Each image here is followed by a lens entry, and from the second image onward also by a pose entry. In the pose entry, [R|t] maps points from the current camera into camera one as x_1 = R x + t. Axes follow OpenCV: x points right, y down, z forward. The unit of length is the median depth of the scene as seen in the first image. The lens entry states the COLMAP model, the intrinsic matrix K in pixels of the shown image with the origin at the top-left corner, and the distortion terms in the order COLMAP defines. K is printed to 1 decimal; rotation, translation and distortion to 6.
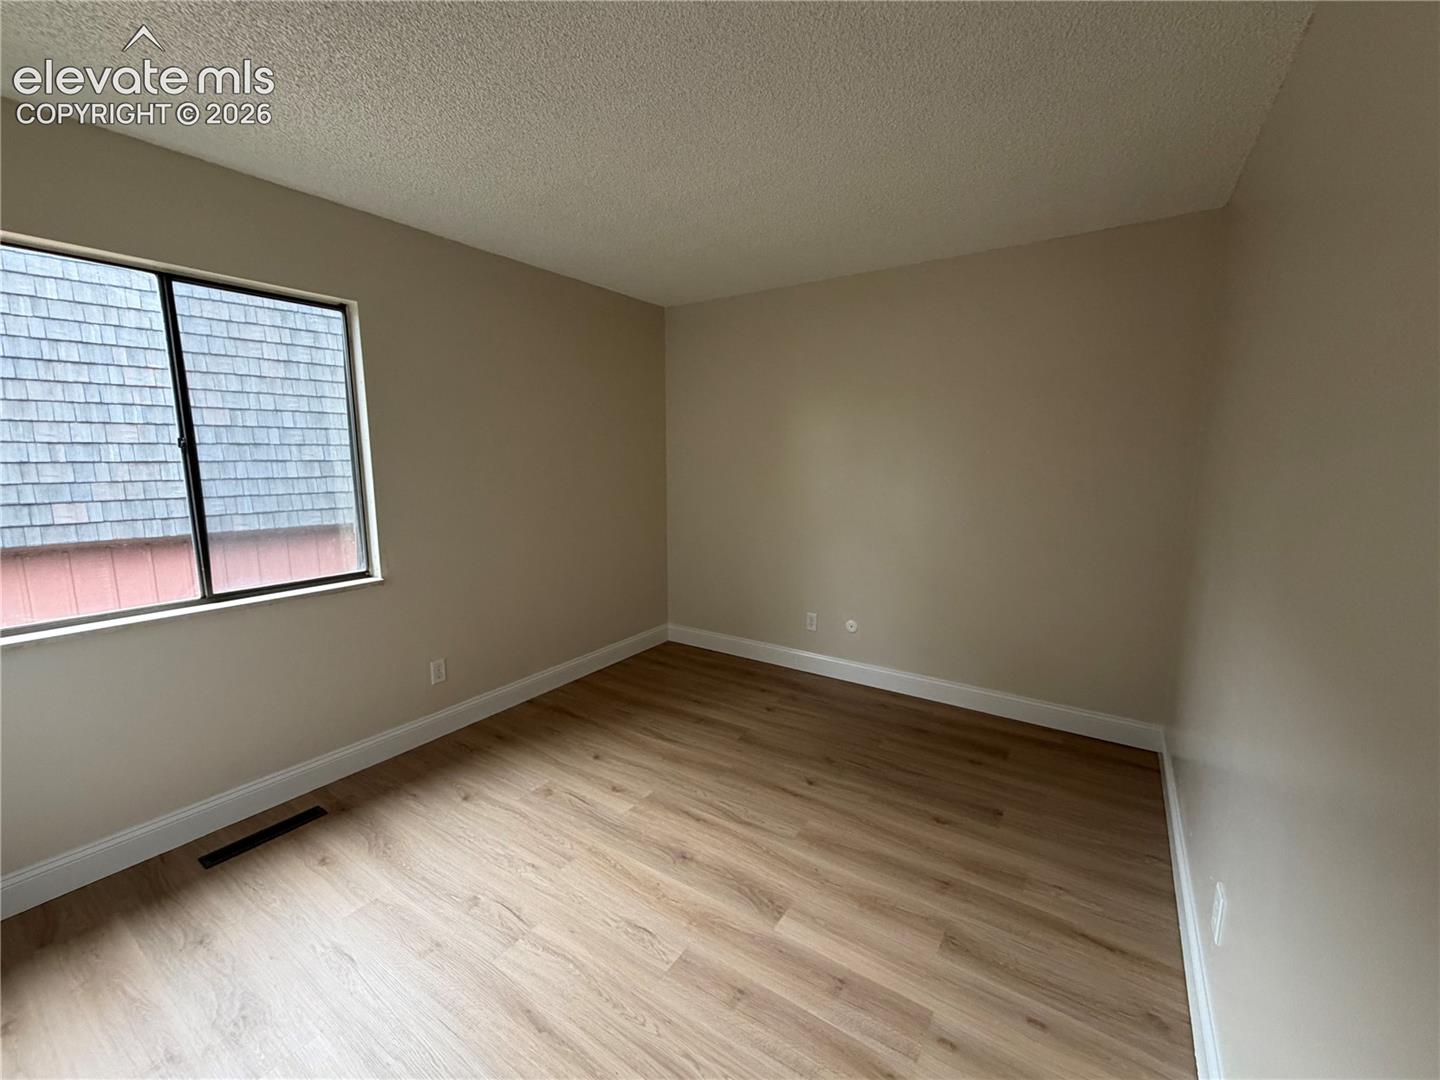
lens RADIAL K [[594.7, 0, 721.7], [0, 594.7, 549.4], [0, 0, 1]] dist [0.000259, -0.000122]
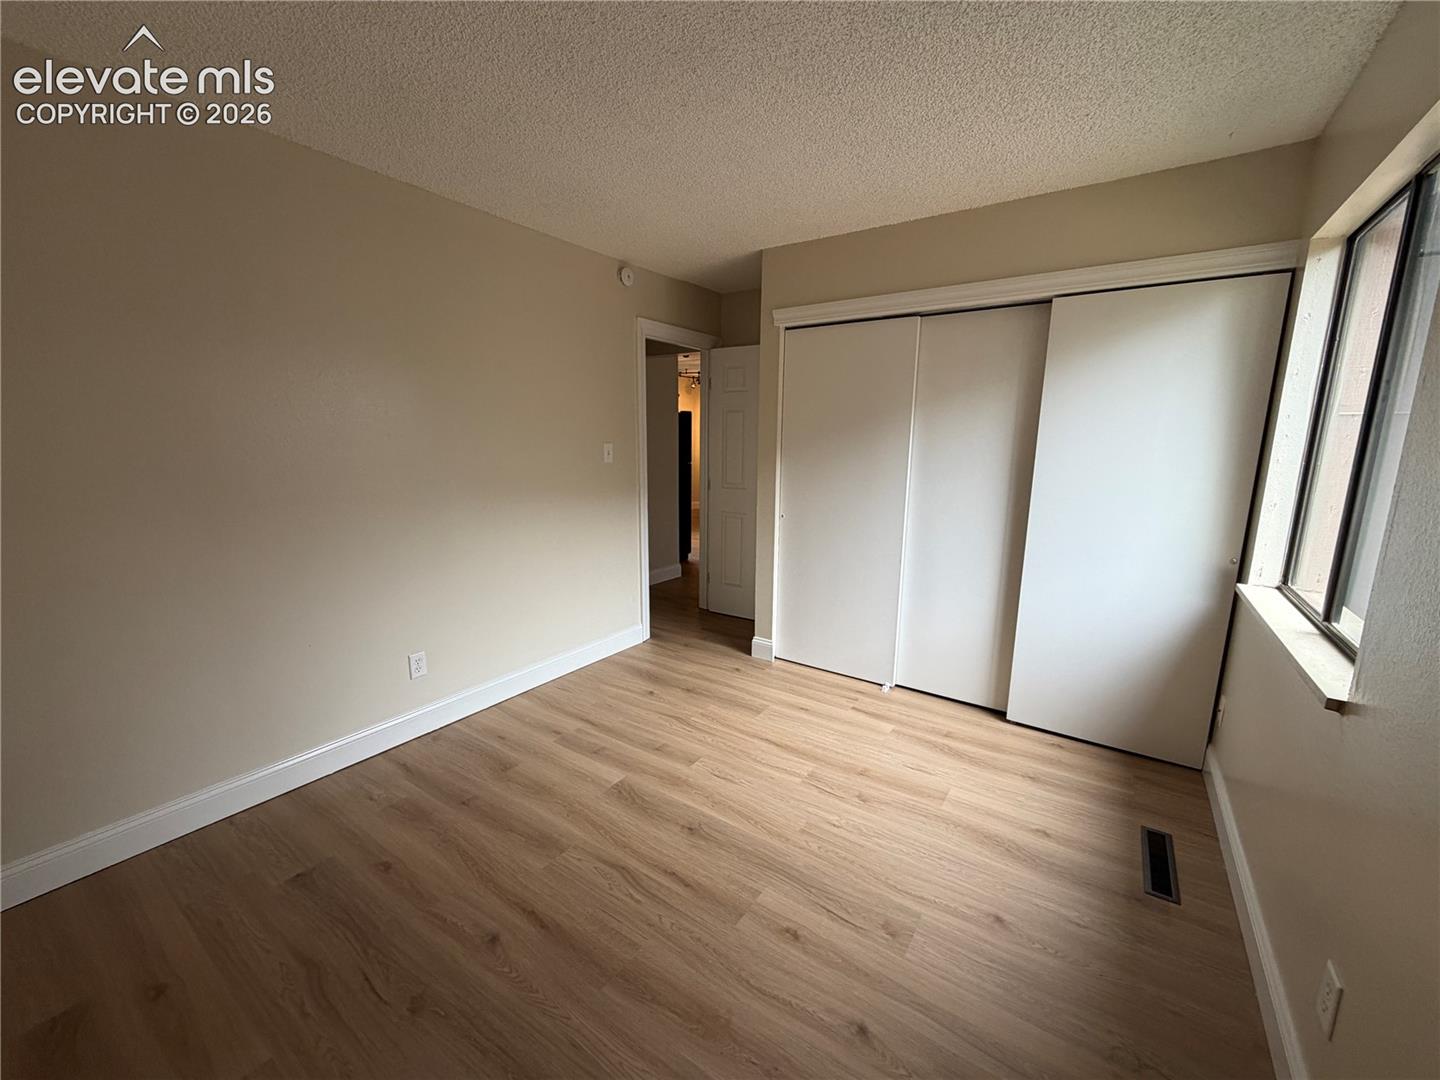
lens RADIAL K [[594.7, 0, 721.7], [0, 594.7, 549.4], [0, 0, 1]] dist [0.000259, -0.000122]
pose [[-0.999876, -0.005137, 0.014884, -0.120999], [0.000205, 0.940945, 0.338561, -0.257889], [-0.015744, 0.338522, -0.940827, 1.675904]]
